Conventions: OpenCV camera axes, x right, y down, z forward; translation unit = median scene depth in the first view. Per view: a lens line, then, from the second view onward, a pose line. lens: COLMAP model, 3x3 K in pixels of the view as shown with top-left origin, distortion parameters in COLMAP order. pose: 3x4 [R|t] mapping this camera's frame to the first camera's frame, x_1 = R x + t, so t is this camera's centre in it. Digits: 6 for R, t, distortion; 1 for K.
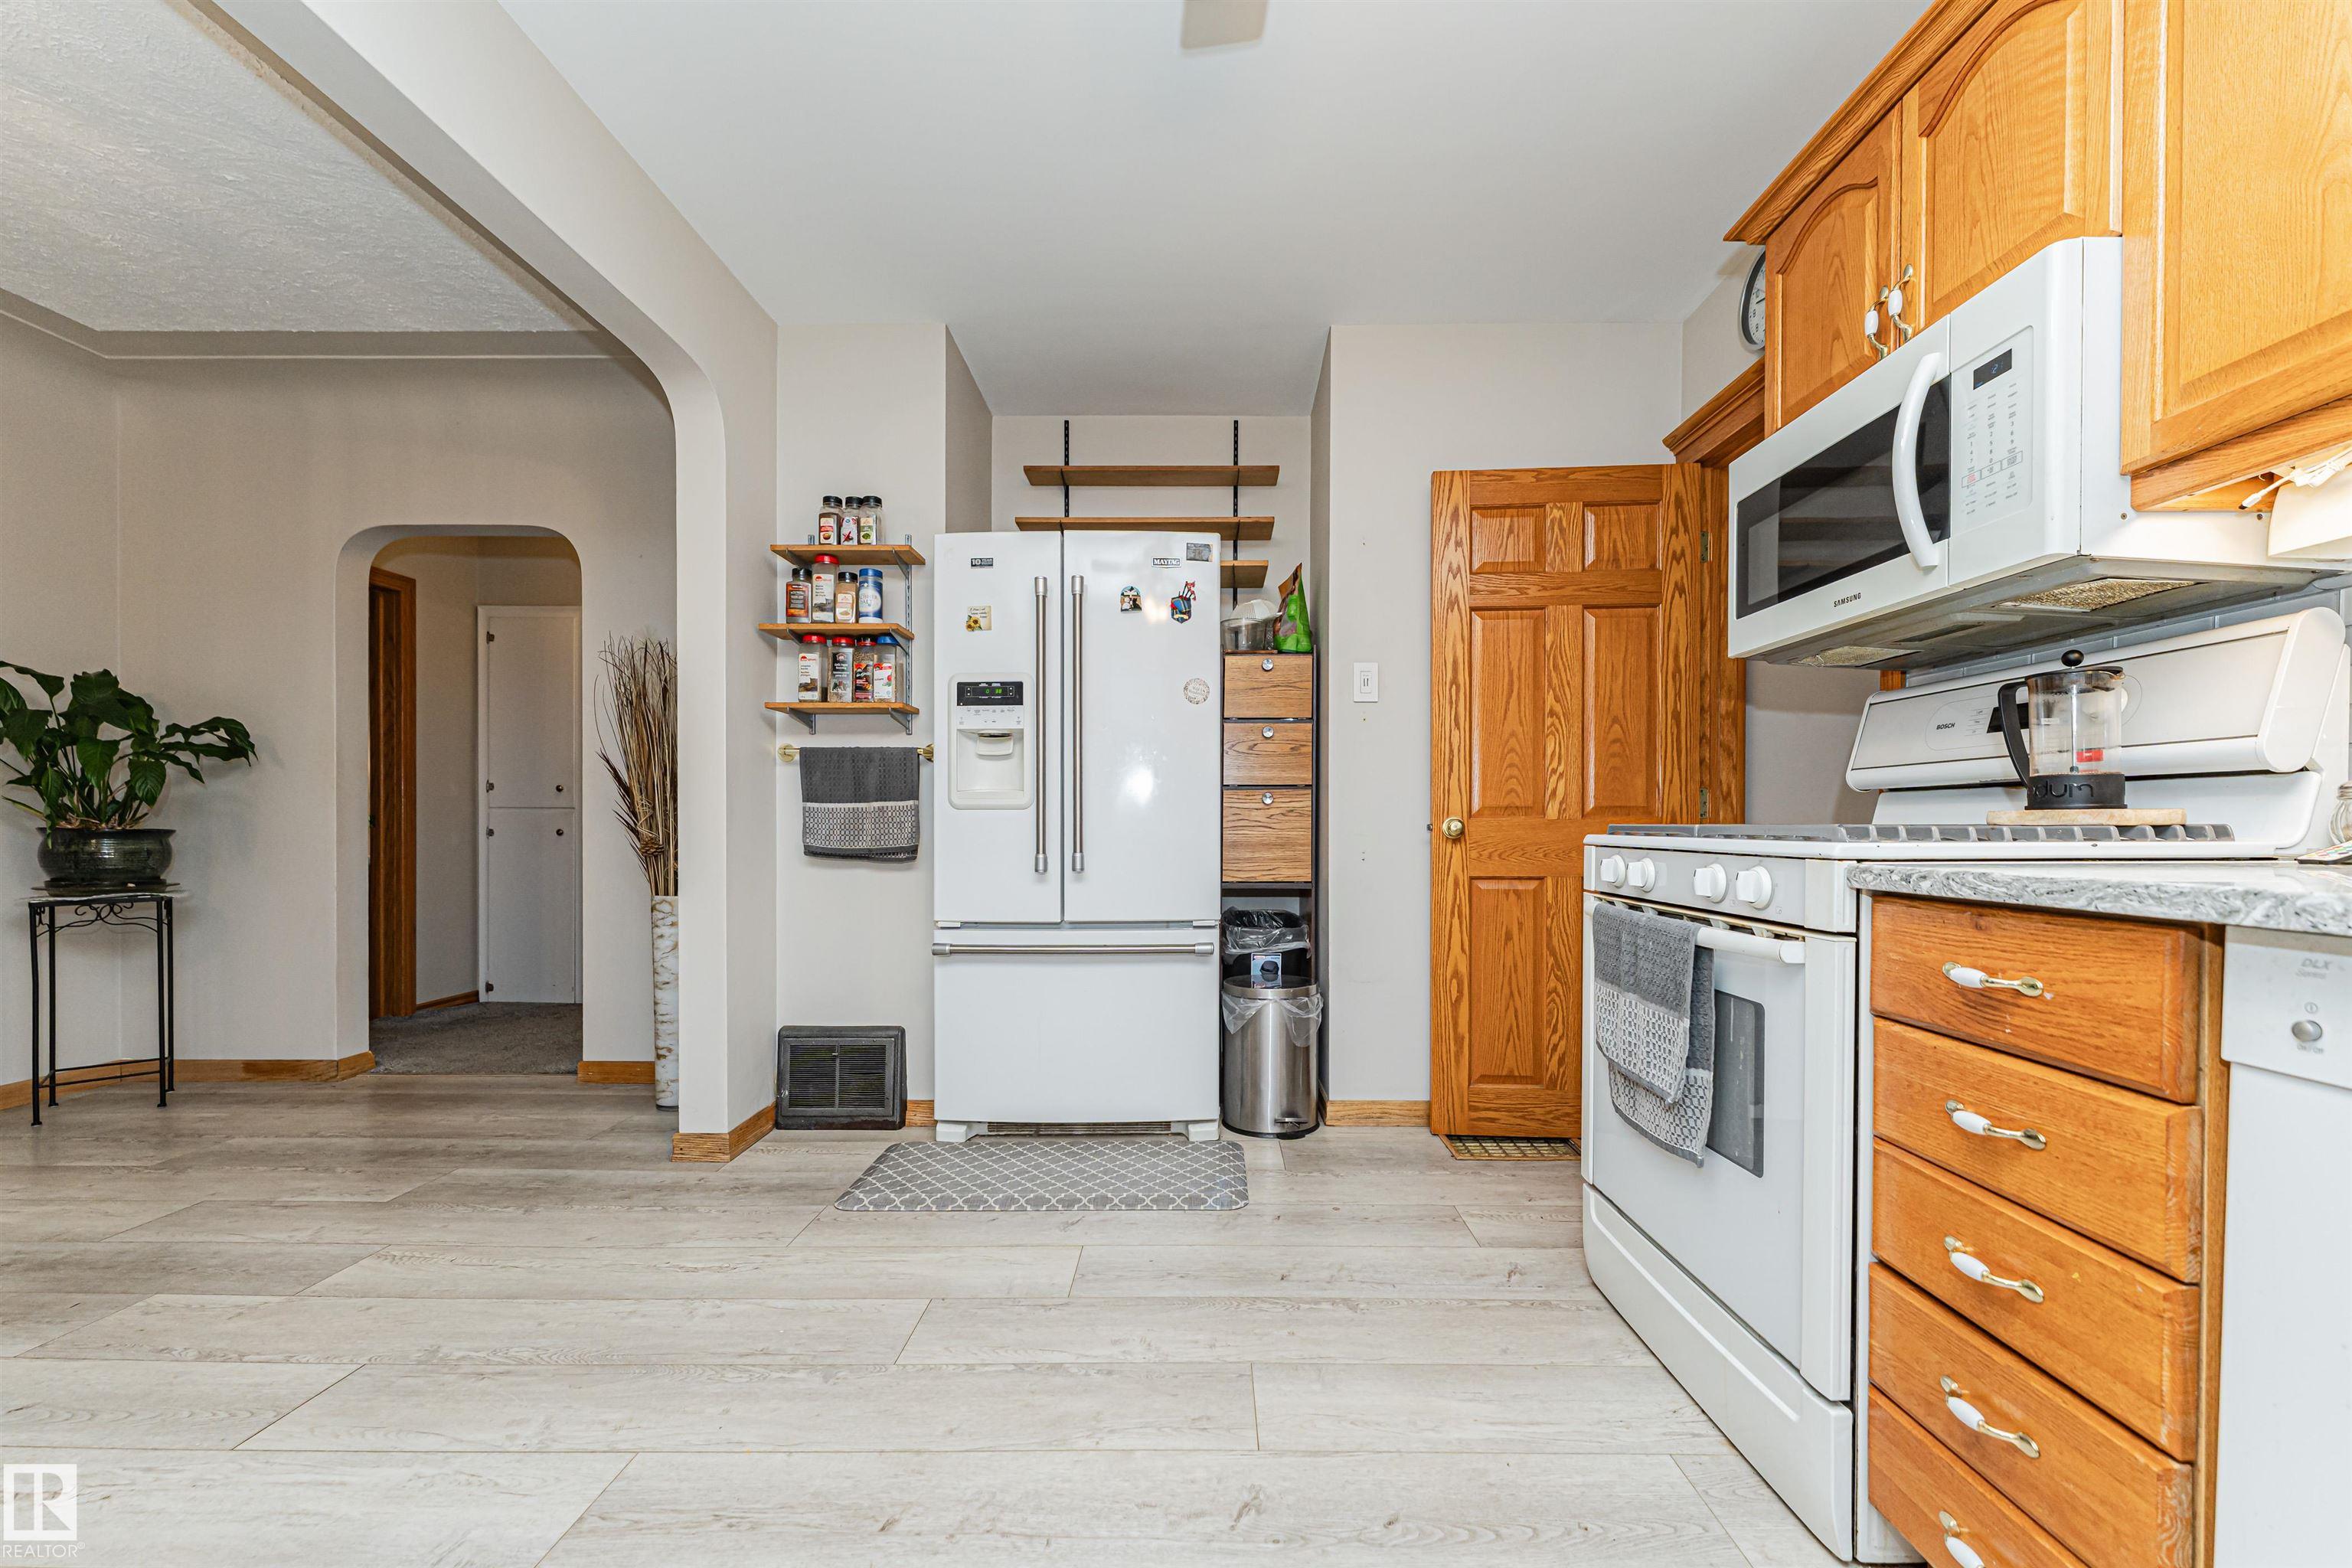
lens RADIAL K [[951.1, 0, 1206.3], [0, 951.1, 828.3], [0, 0, 1]] dist [0.002869, -0.002871]
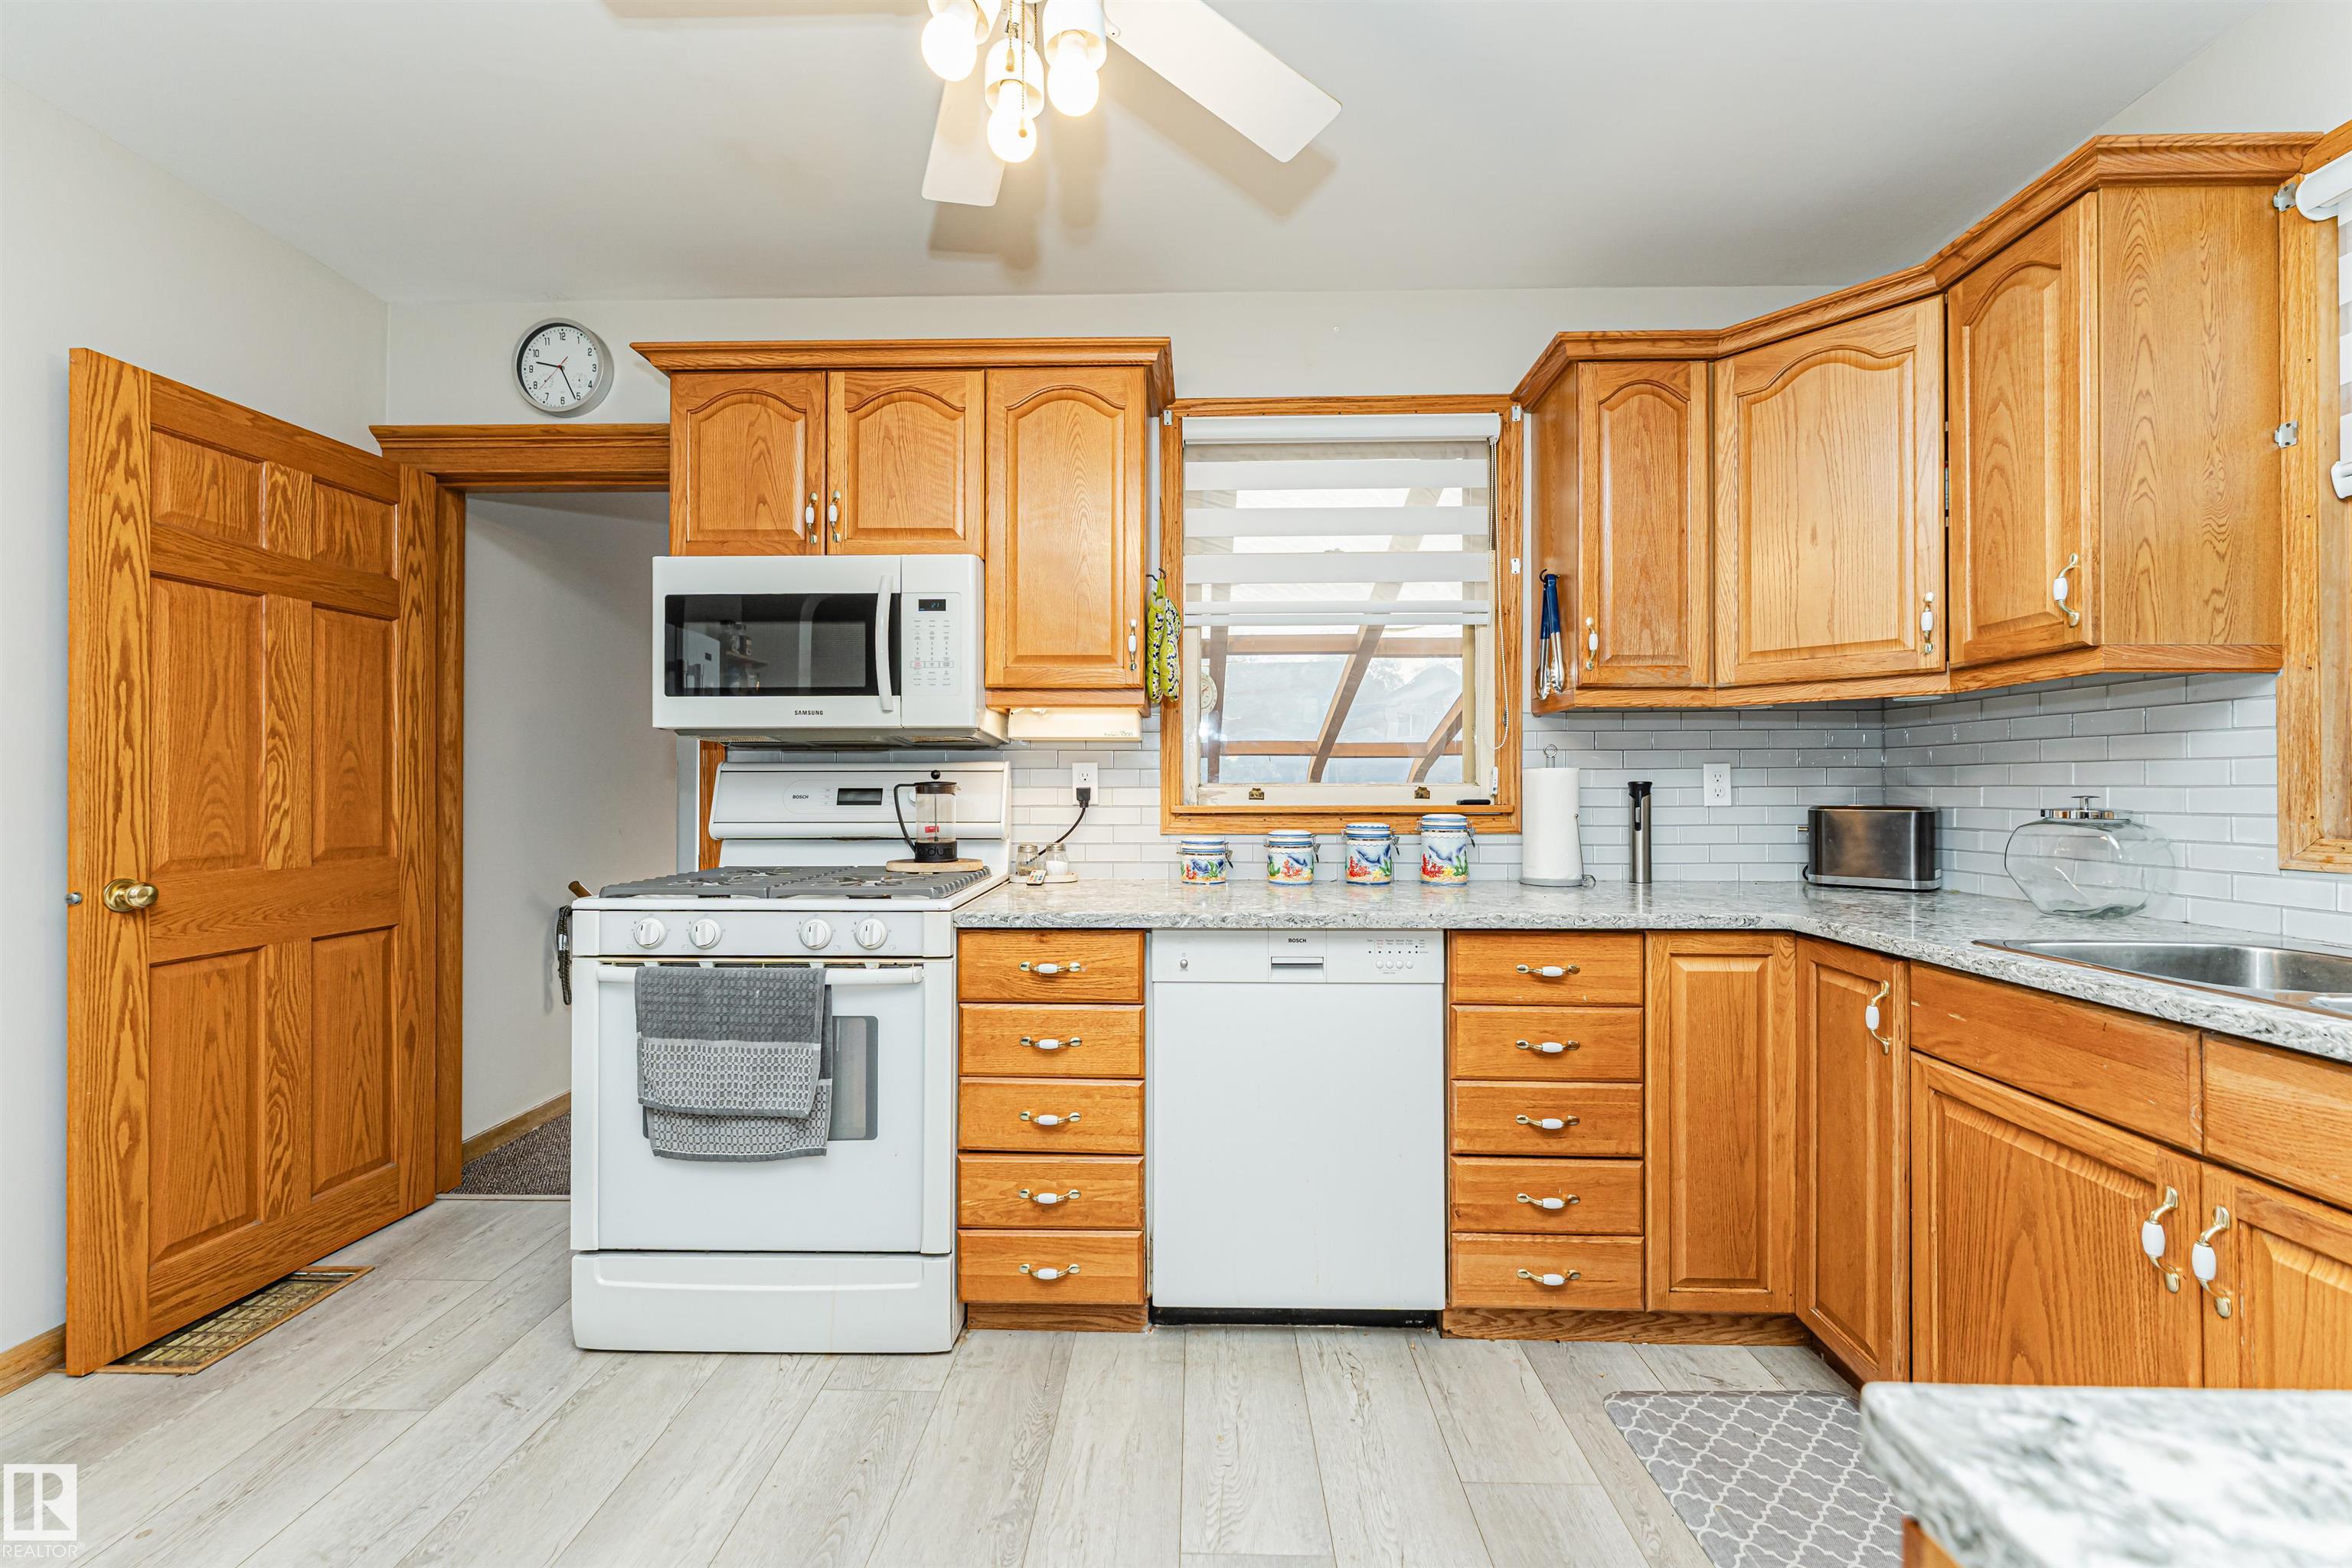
lens RADIAL K [[951.1, 0, 1174.6], [0, 951.1, 774.0], [0, 0, 1]] dist [0.002869, -0.002871]
pose [[0.020253, 0.009661, 0.999748, -0.398632], [0.004261, 0.999943, -0.009749, -0.077081], [-0.999786, 0.004458, 0.020211, 0.250269]]
